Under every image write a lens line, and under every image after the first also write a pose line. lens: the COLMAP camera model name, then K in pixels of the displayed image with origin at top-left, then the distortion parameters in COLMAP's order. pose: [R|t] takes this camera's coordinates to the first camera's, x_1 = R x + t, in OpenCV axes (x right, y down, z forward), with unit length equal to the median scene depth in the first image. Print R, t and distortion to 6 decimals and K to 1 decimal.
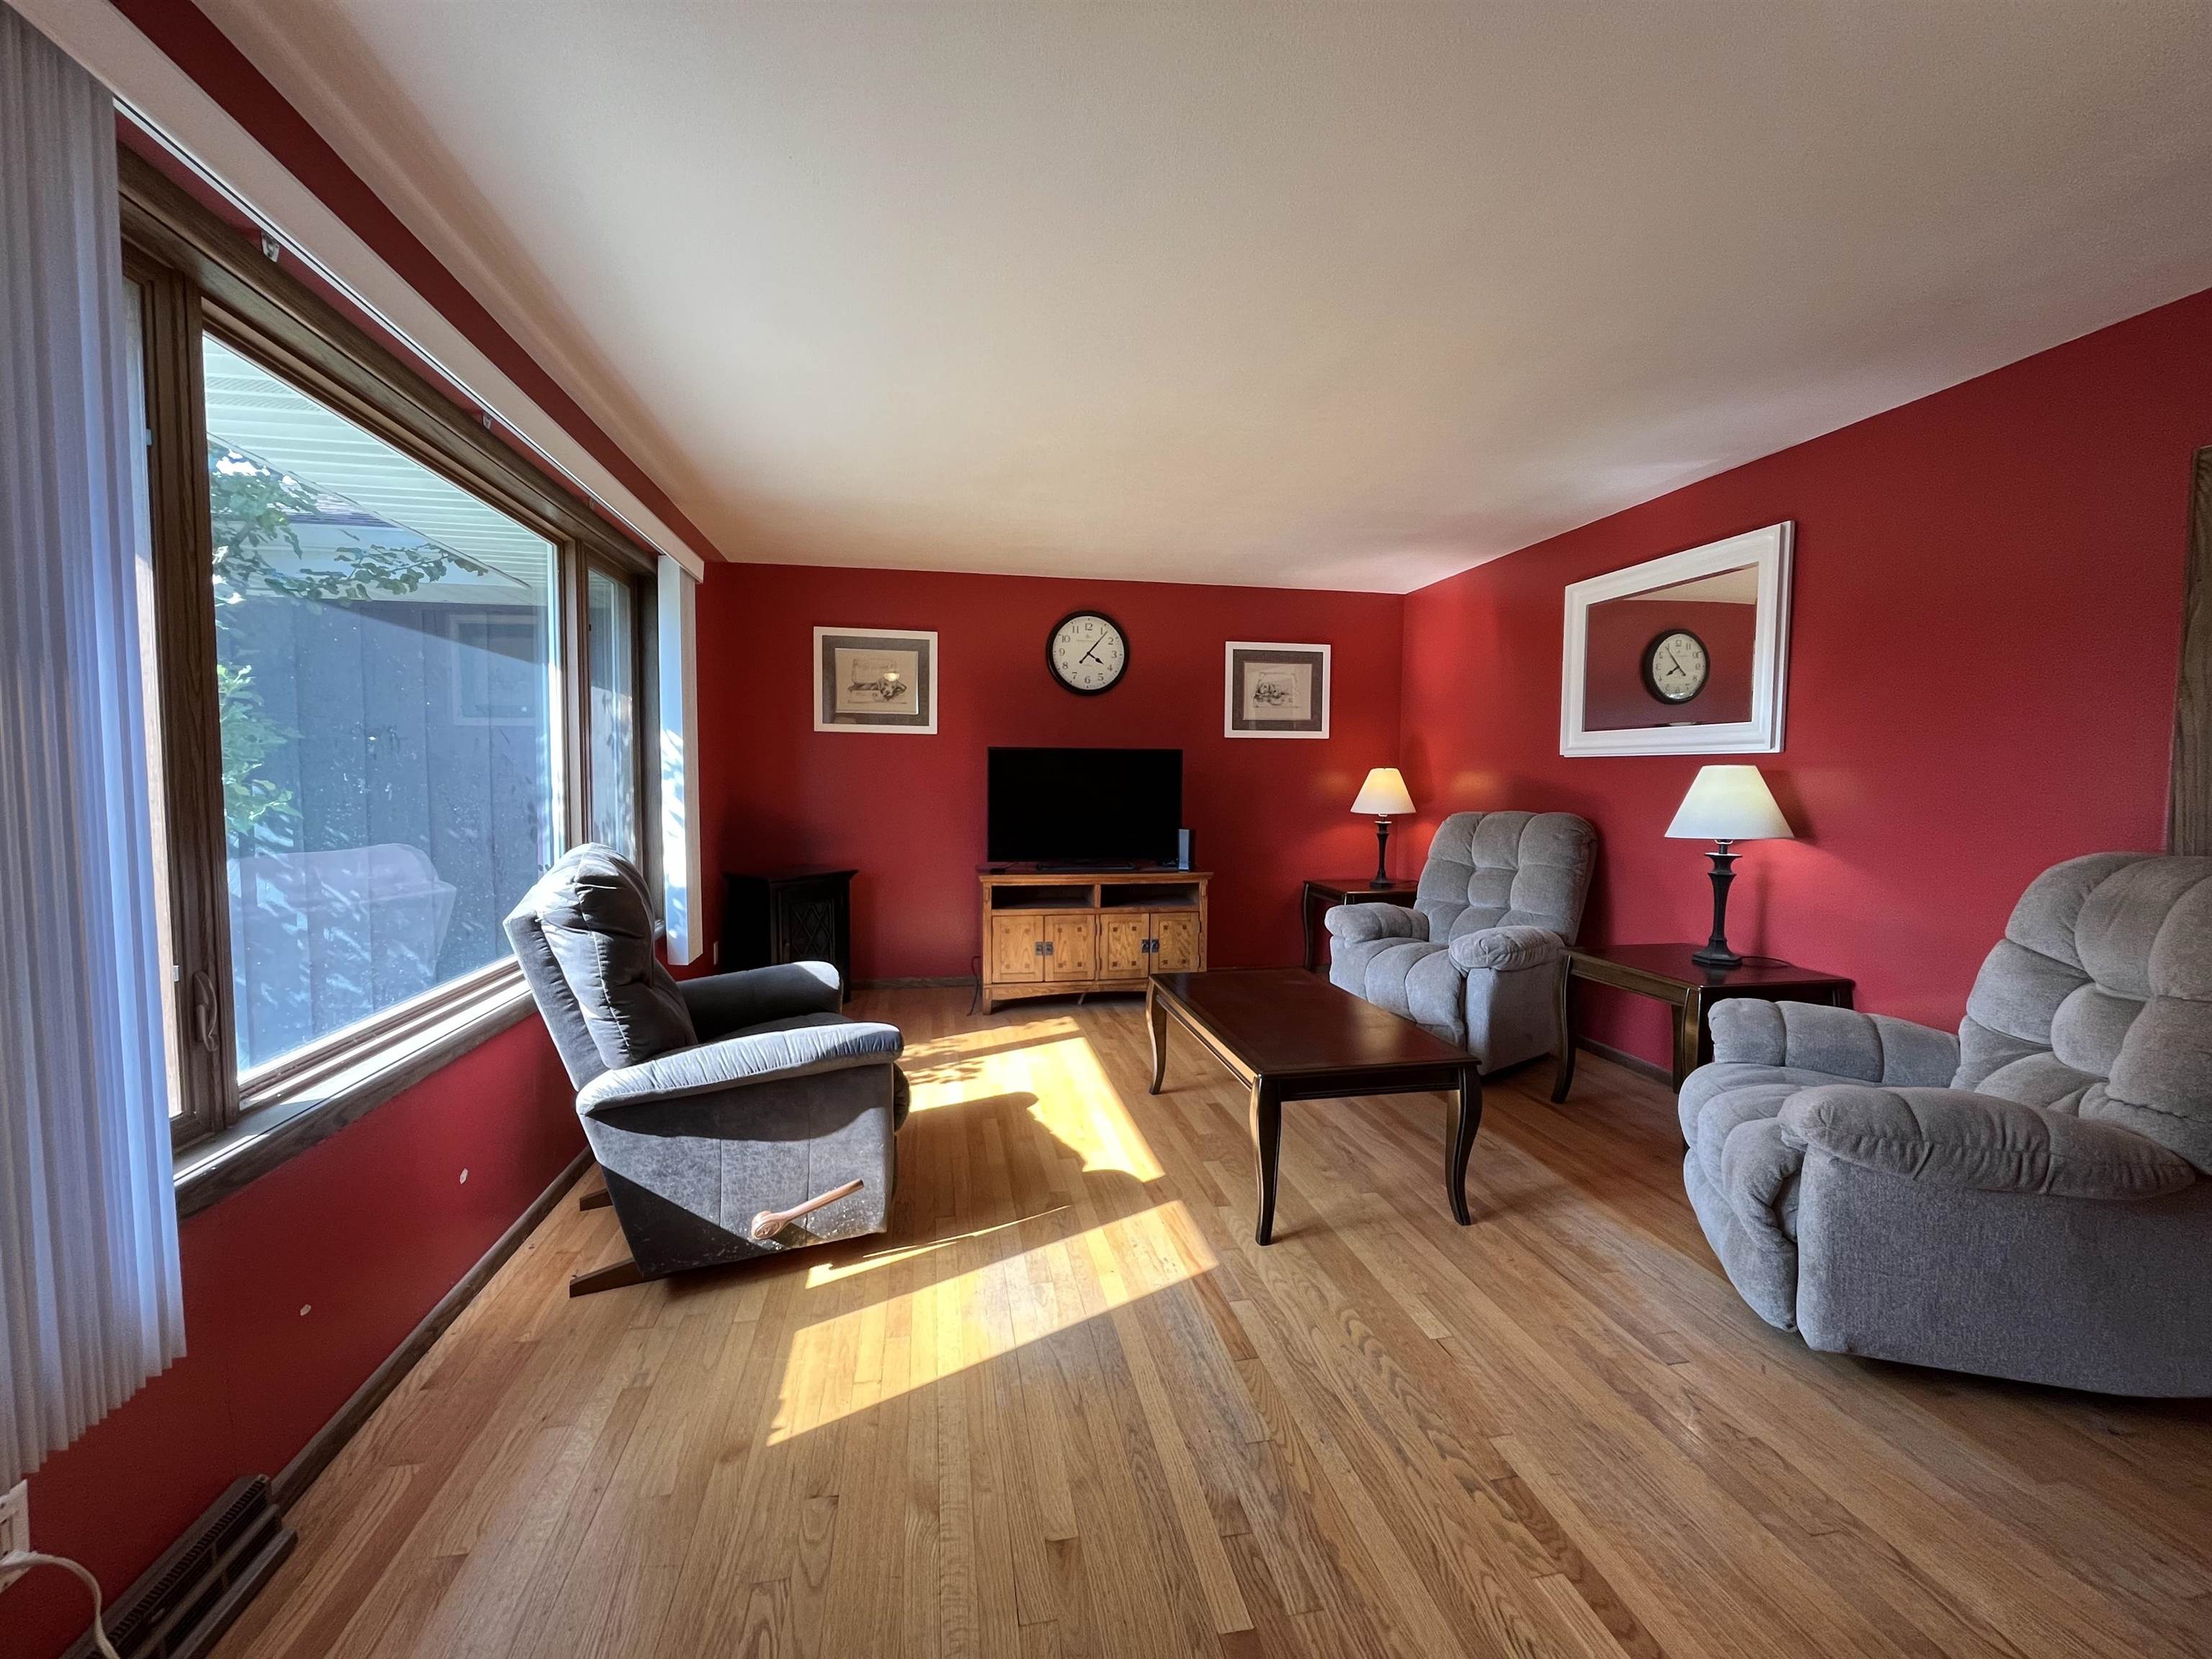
lens RADIAL K [[891.5, 0, 1104.4], [0, 891.5, 828.2], [0, 0, 1]] dist [-0.006219, -0.000069]
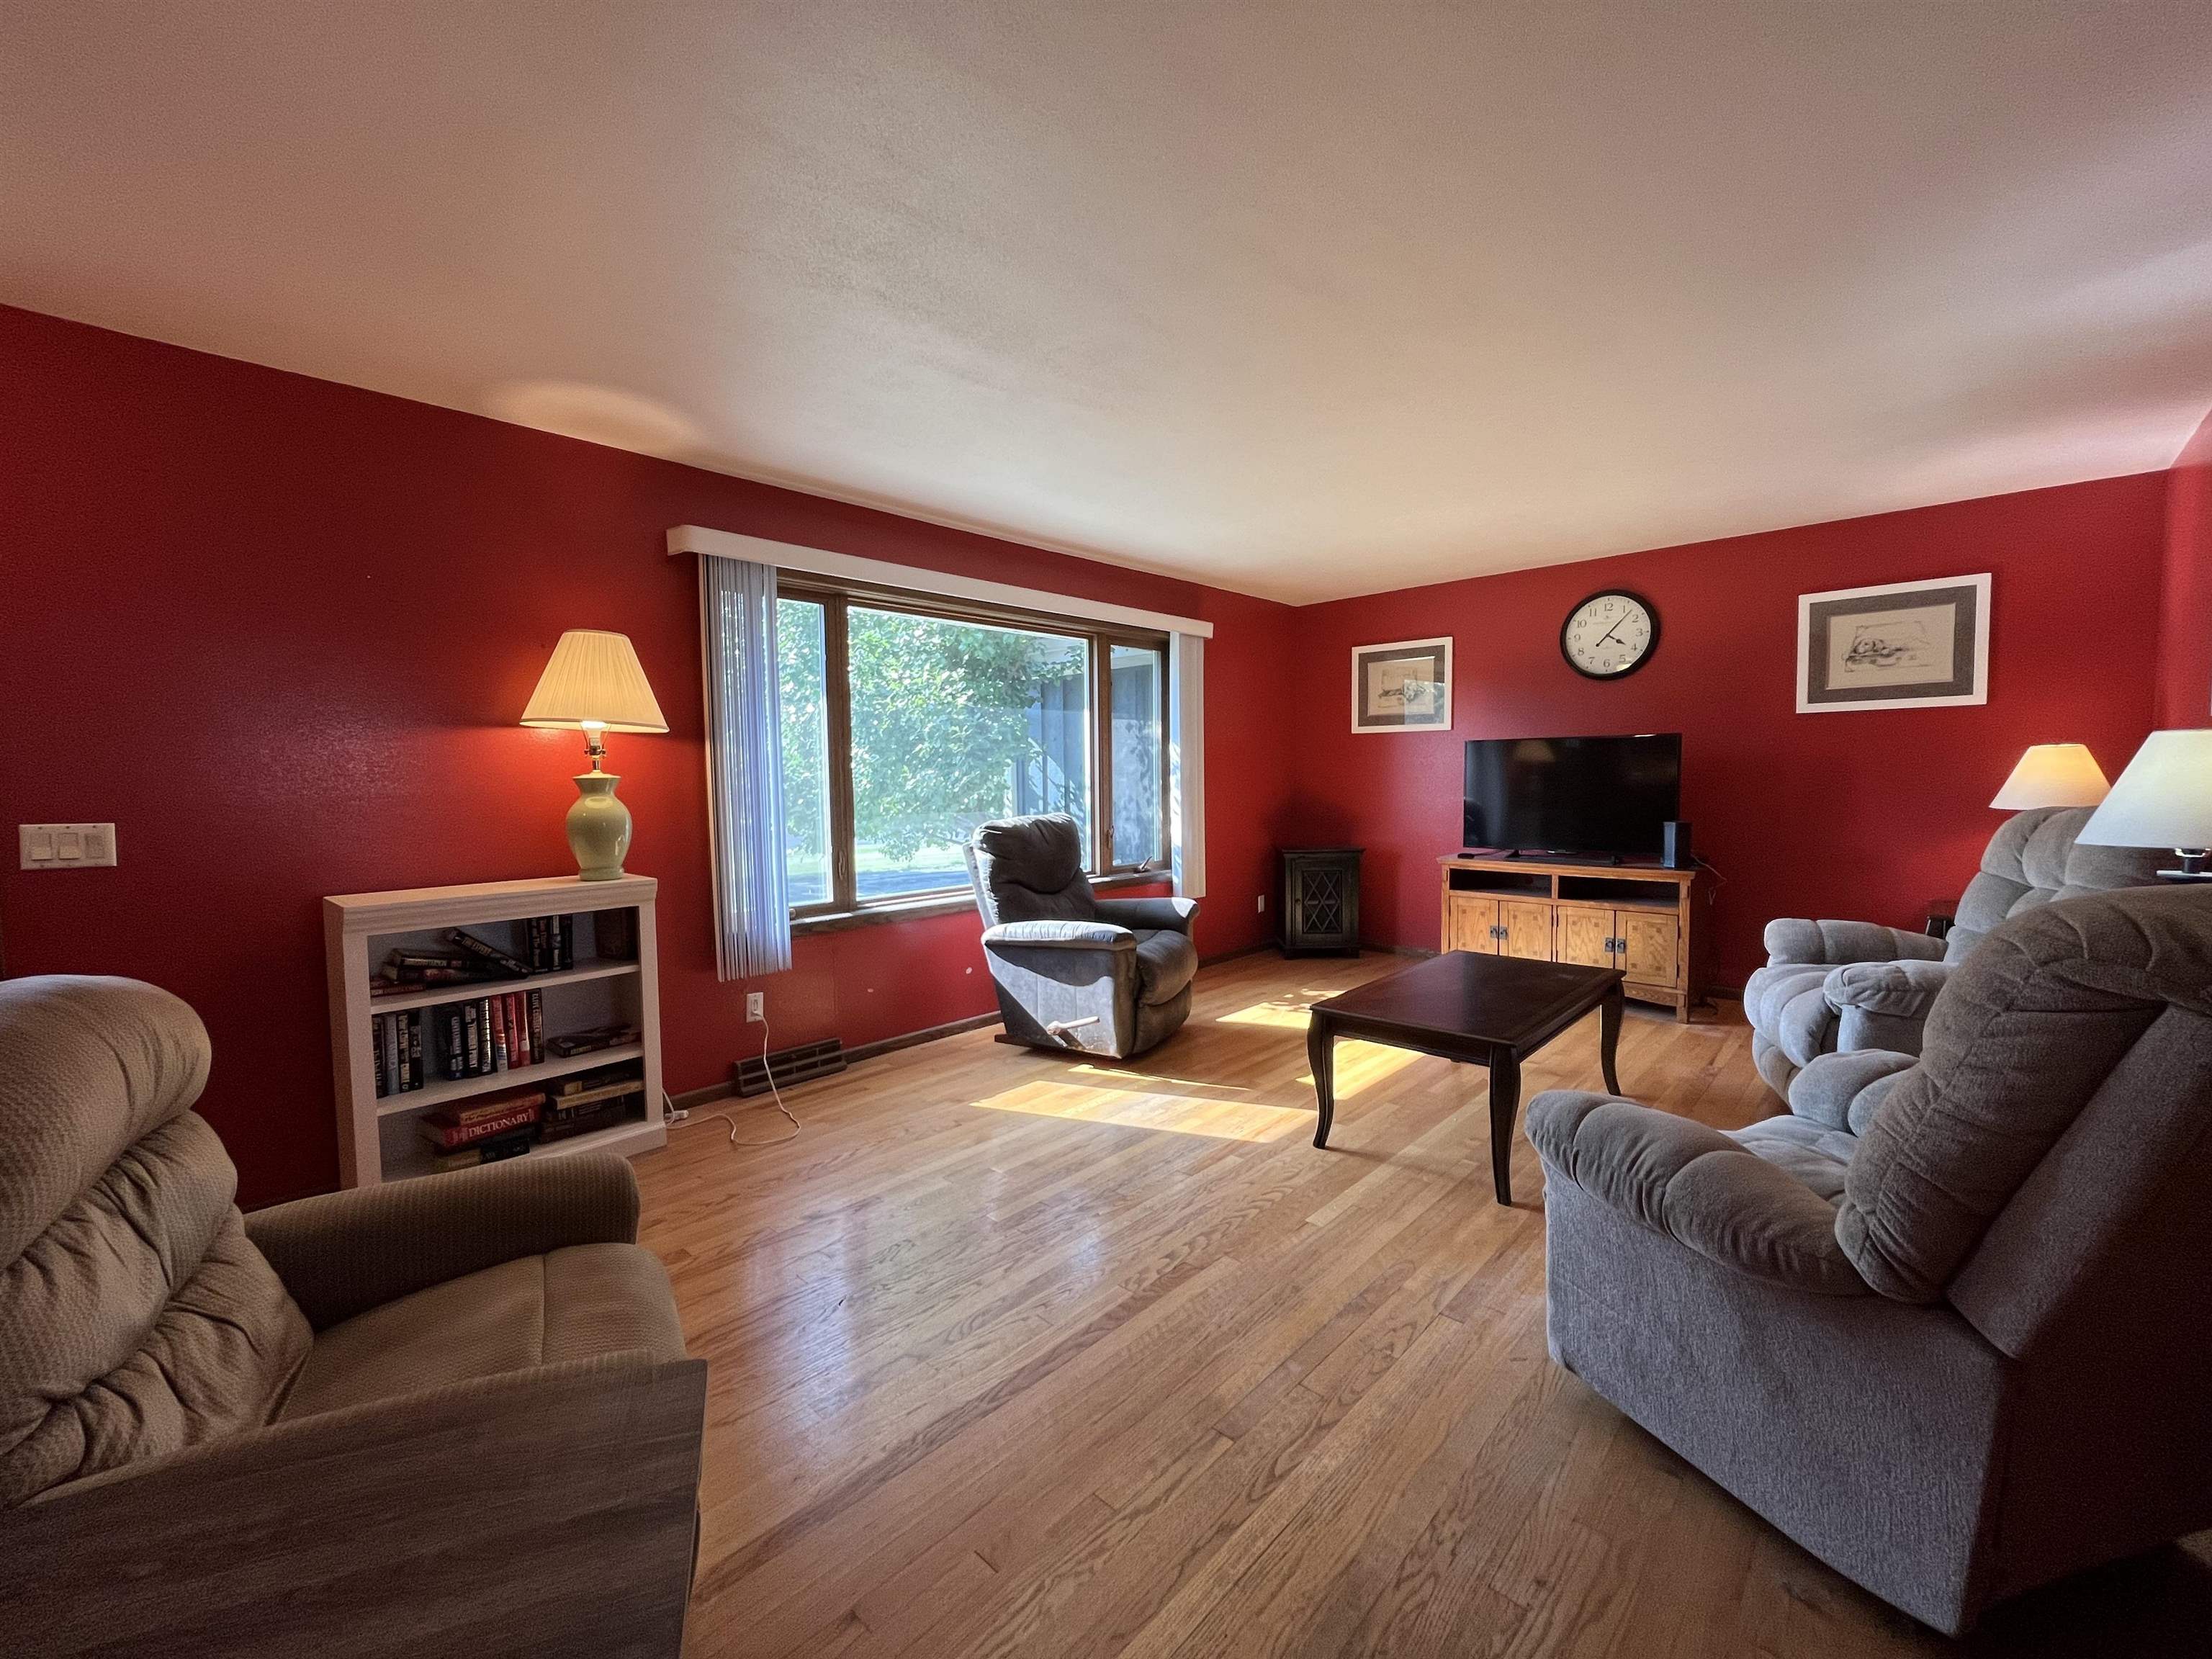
lens RADIAL K [[891.5, 0, 1109.9], [0, 891.5, 829.1], [0, 0, 1]] dist [-0.006219, -0.000069]
pose [[0.589745, 0.033661, -0.806888, 0.720738], [-0.028801, 0.999372, 0.020641, 0.008819], [0.807076, 0.011066, 0.590344, 0.028244]]
